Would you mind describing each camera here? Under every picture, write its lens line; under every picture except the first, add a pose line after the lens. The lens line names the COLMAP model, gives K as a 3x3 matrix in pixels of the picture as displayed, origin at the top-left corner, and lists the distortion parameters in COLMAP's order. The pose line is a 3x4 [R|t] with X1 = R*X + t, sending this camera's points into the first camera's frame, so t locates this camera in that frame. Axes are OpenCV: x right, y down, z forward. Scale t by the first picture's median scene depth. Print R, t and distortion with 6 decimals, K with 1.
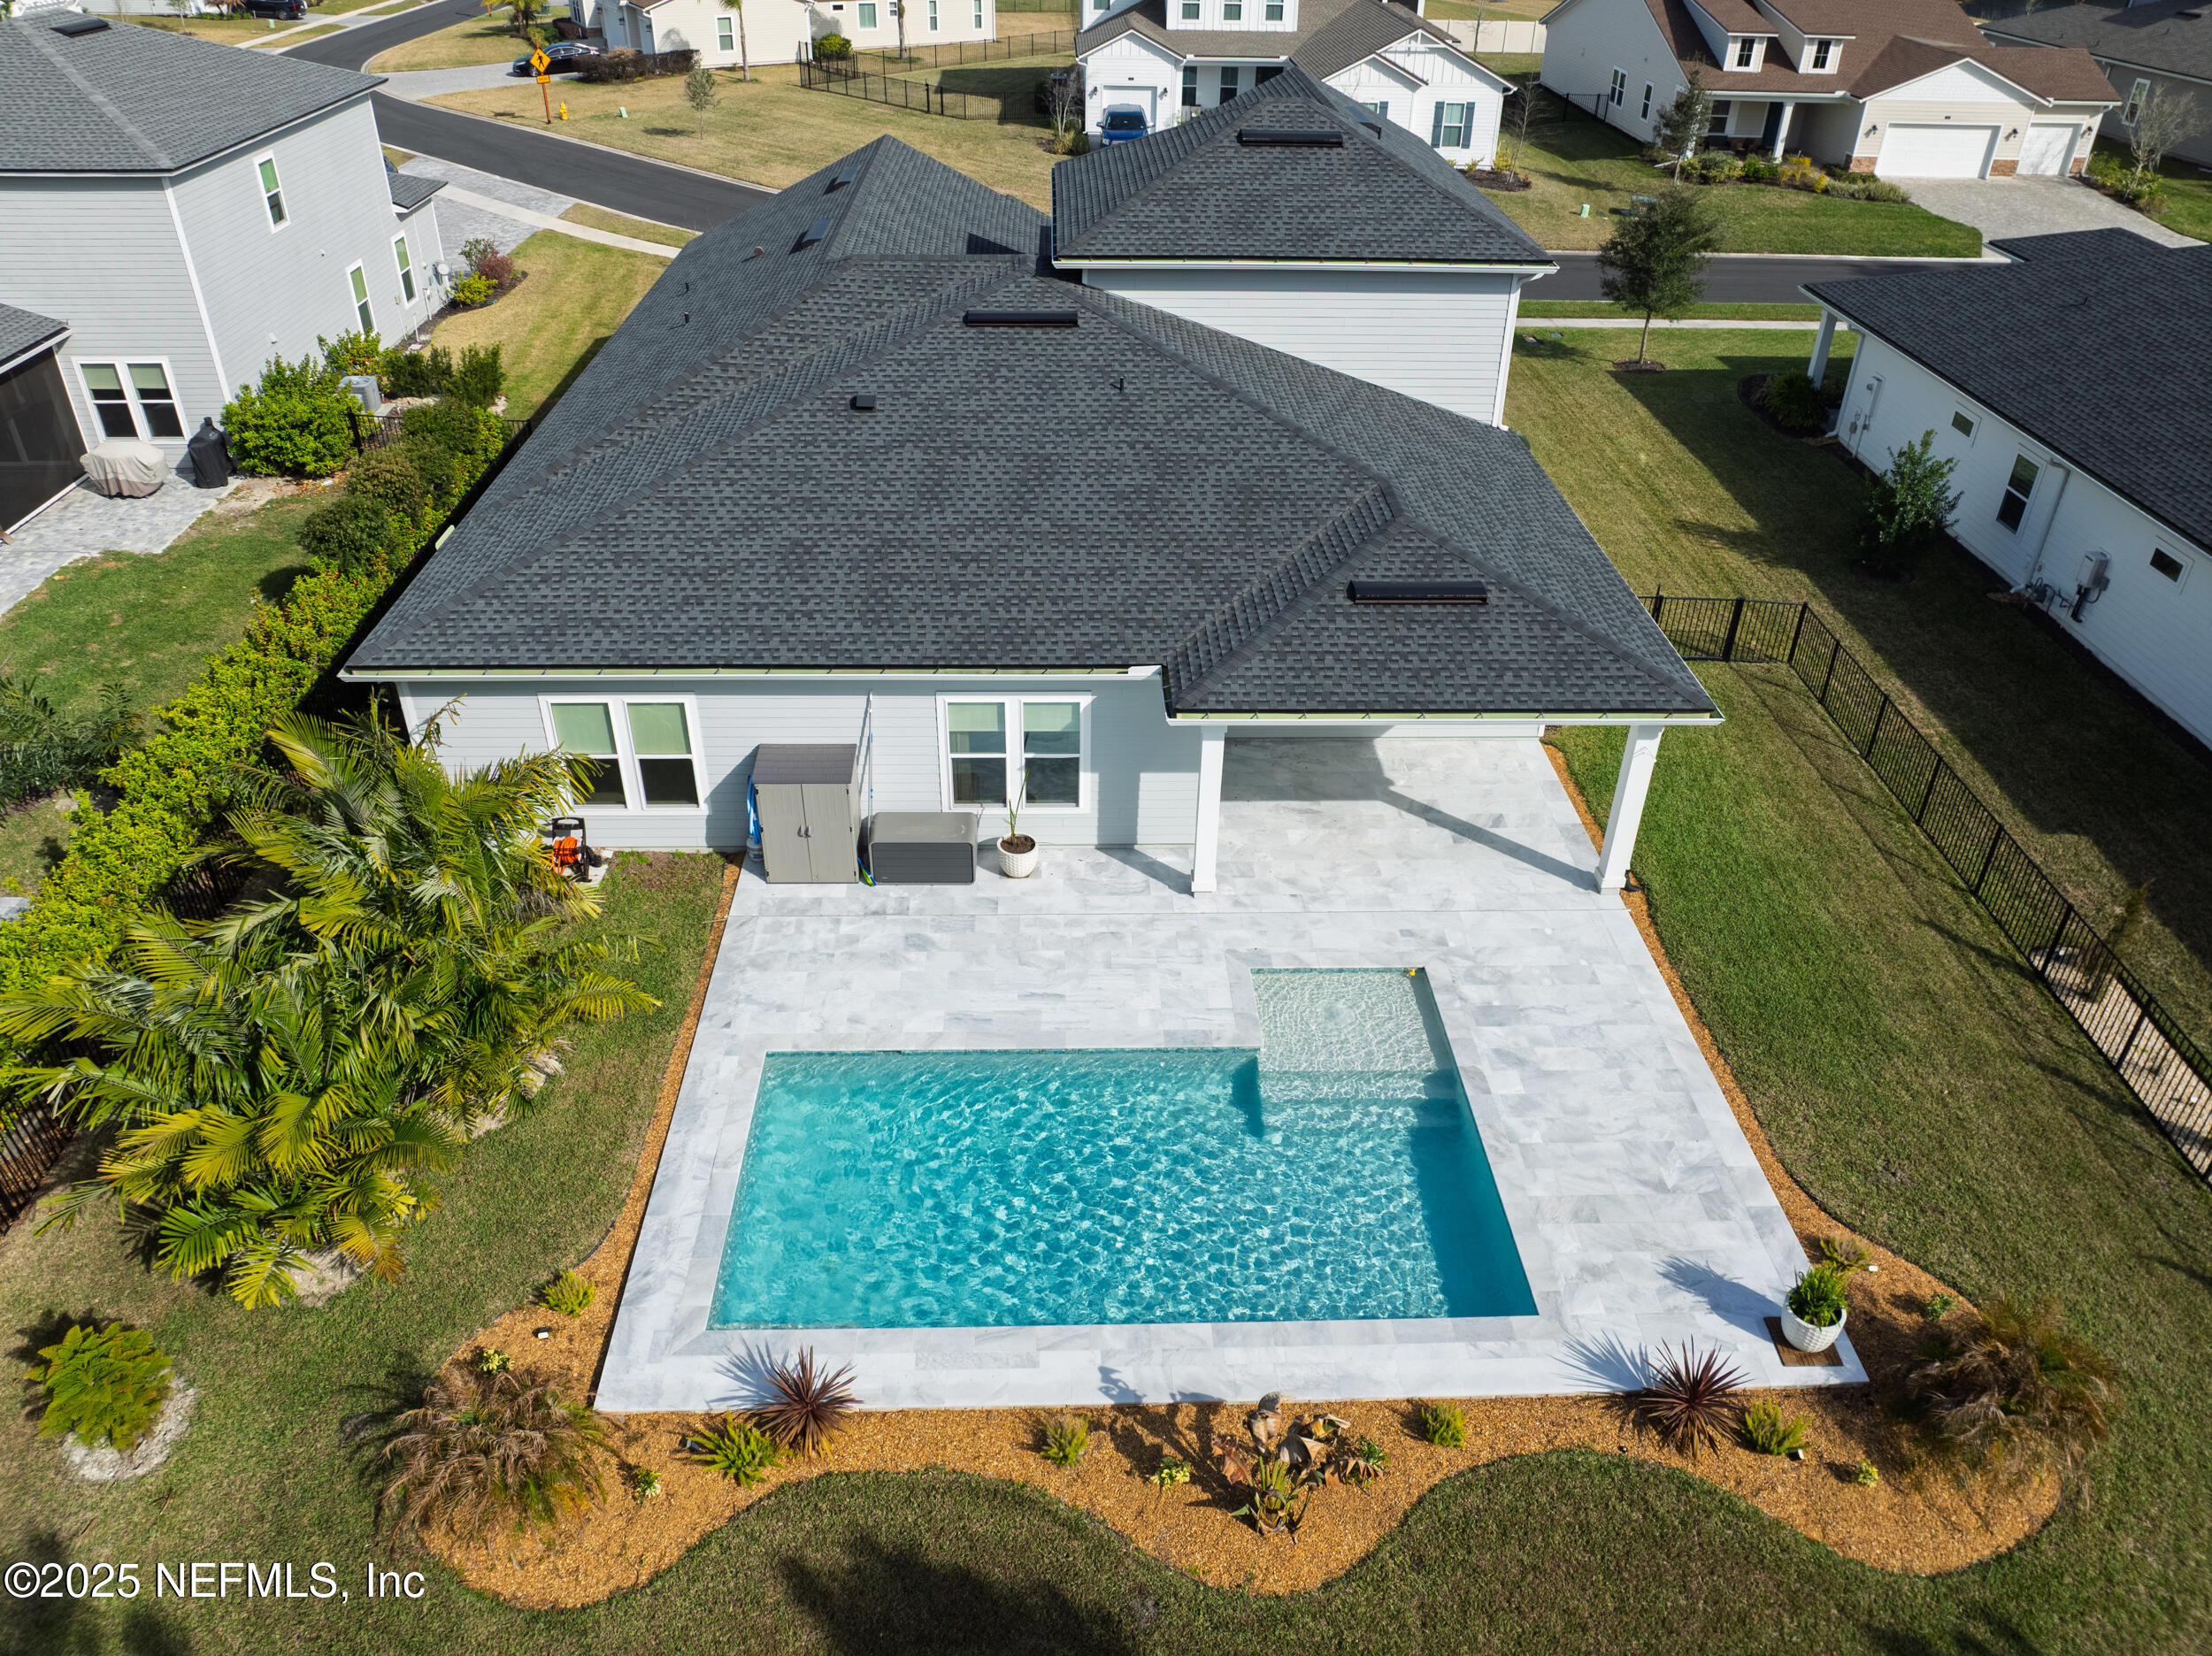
lens RADIAL K [[1557.0, 0, 1102.0], [0, 1557.0, 810.6], [0, 0, 1]] dist [-0.042554, 0.005650]
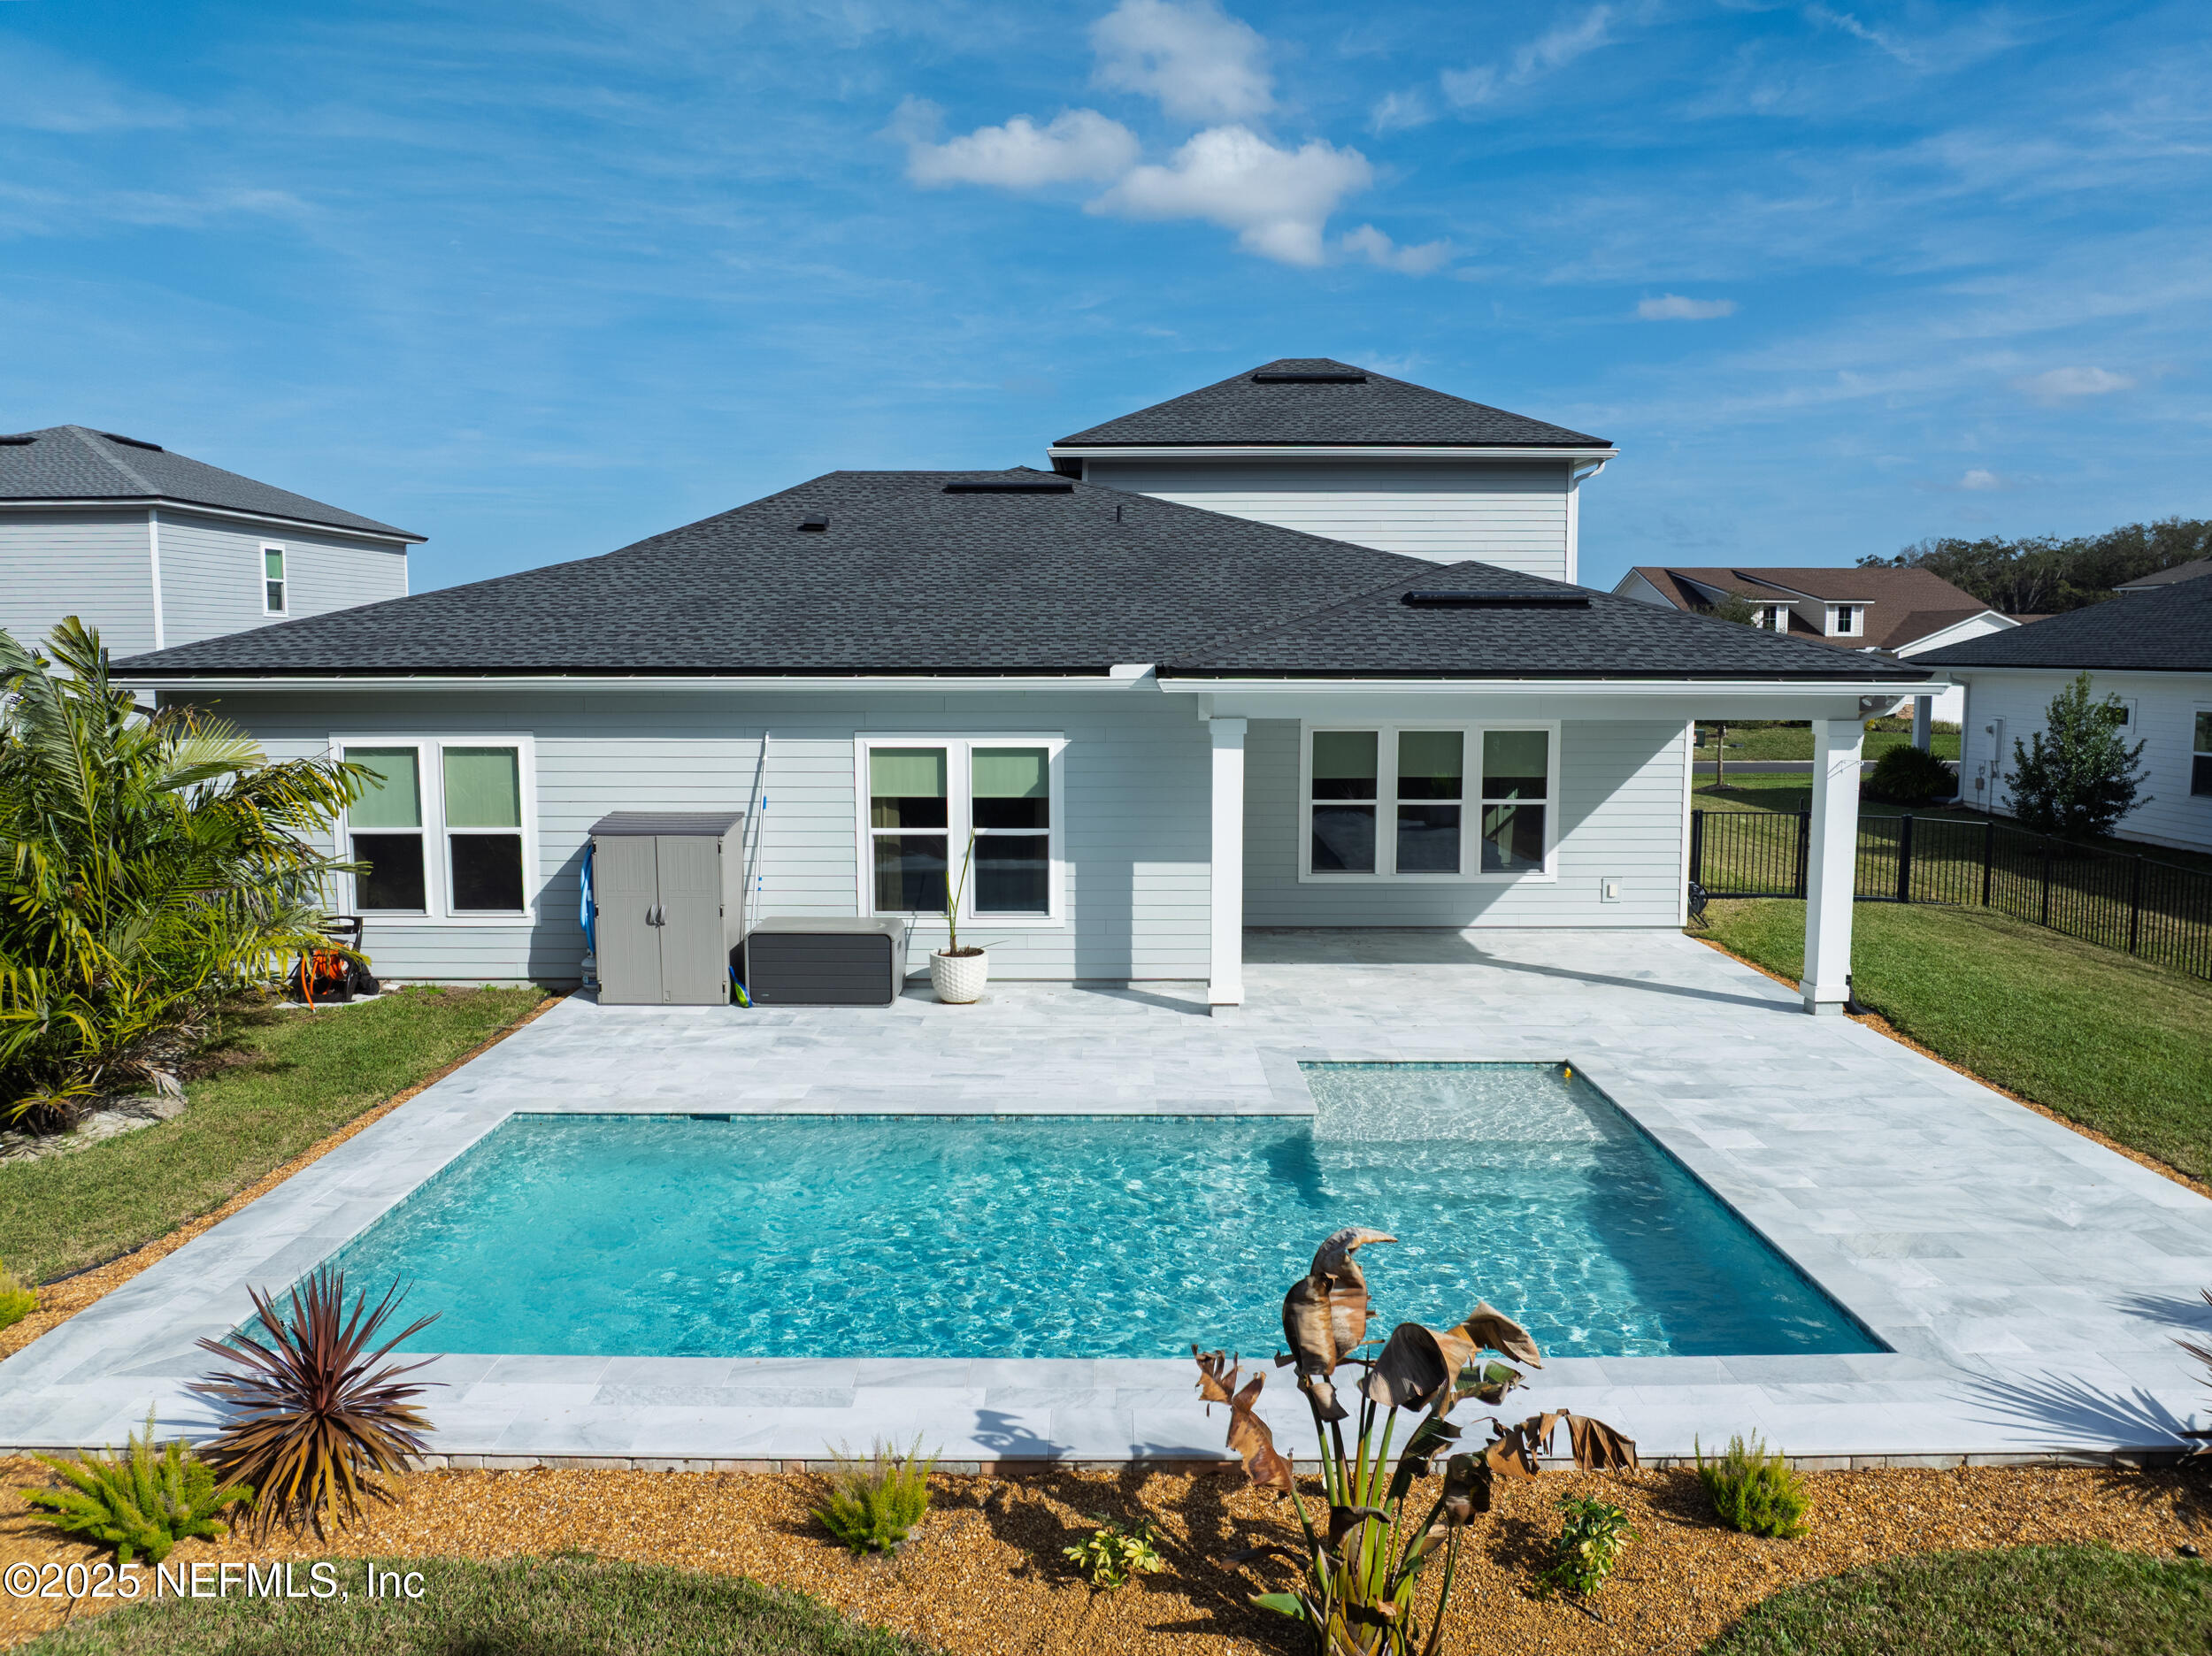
lens RADIAL K [[1557.0, 0, 1106.1], [0, 1557.0, 832.2], [0, 0, 1]] dist [-0.042554, 0.005650]
pose [[0.999216, -0.011579, -0.037867, 0.041152], [-0.006679, 0.893309, -0.449394, 0.301517], [0.039030, 0.449294, 0.892531, 0.368696]]
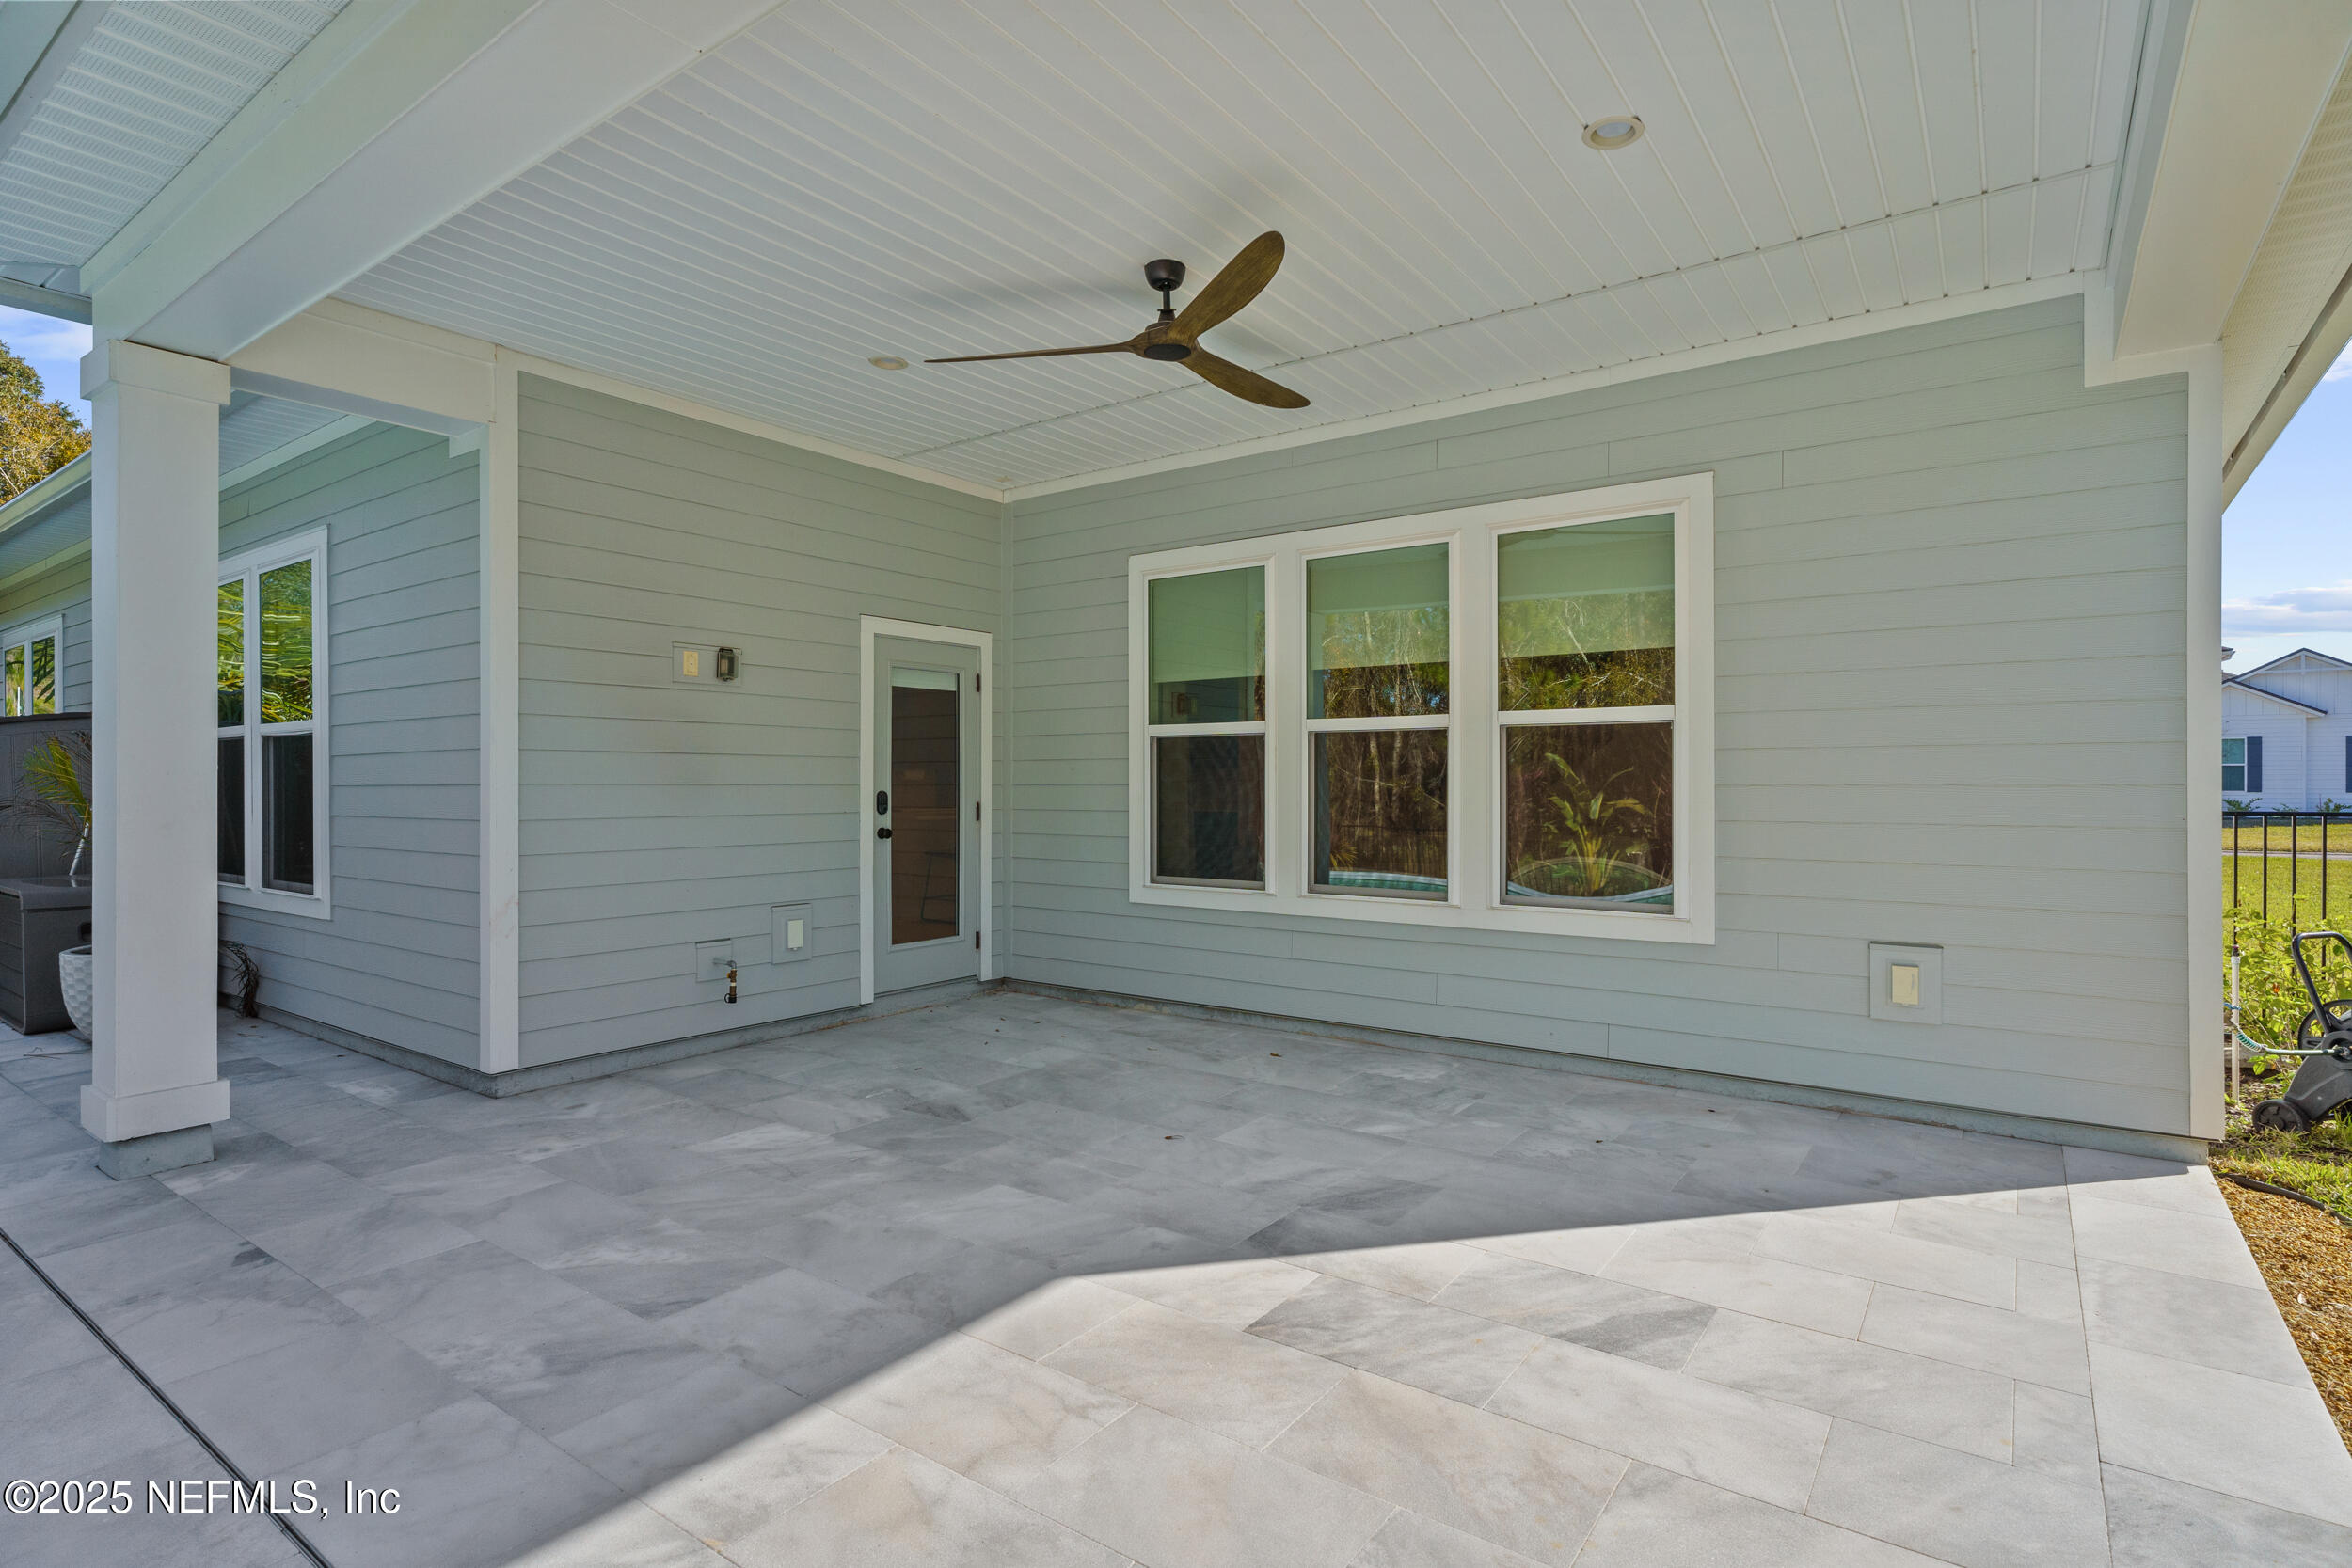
lens RADIAL K [[1163.3, 0, 1176.2], [0, 1163.3, 787.3], [0, 0, 1]] dist [0.002092, -0.000018]
pose [[0.793168, -0.012001, -0.608884, 0.323969], [-0.327559, 0.834463, -0.443144, 0.032206], [0.513410, 0.550933, 0.657938, 0.971690]]
